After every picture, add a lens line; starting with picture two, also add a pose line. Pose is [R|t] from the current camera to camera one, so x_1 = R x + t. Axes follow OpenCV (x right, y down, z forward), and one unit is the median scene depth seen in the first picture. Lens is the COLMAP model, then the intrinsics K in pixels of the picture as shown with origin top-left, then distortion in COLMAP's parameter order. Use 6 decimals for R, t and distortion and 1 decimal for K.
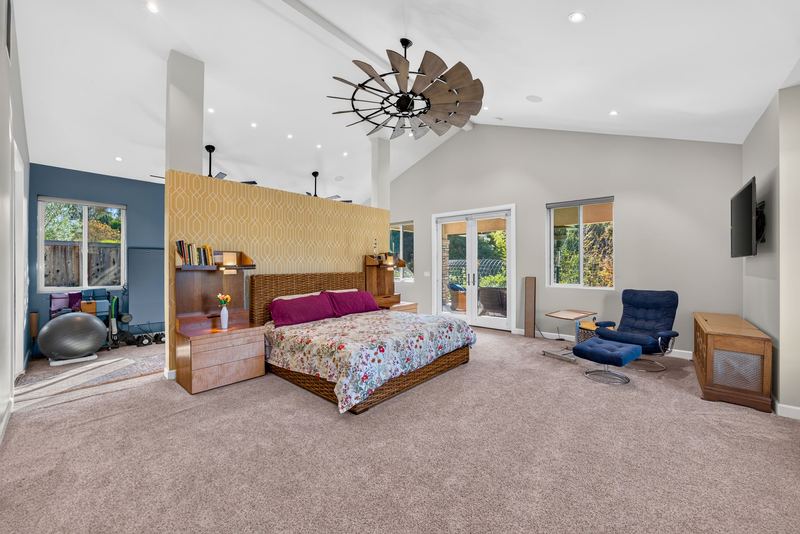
lens RADIAL K [[313.3, 0, 400.0], [0, 313.3, 267.0], [0, 0, 1]] dist [-0.006580, 0.000380]
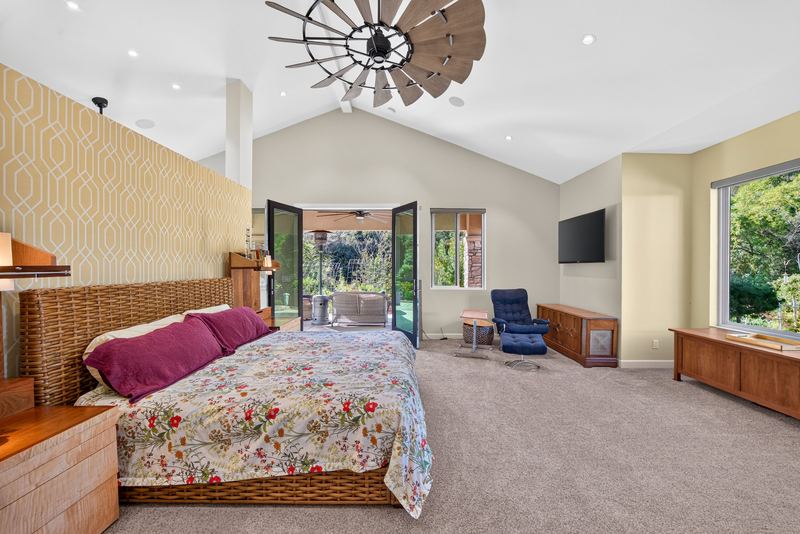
lens RADIAL K [[313.3, 0, 400.0], [0, 313.3, 267.0], [0, 0, 1]] dist [-0.006580, 0.000380]
pose [[0.742247, 0.007562, 0.670084, -0.431794], [-0.002170, 0.999958, -0.008880, -0.002648], [-0.670123, 0.005137, 0.742232, 0.410357]]
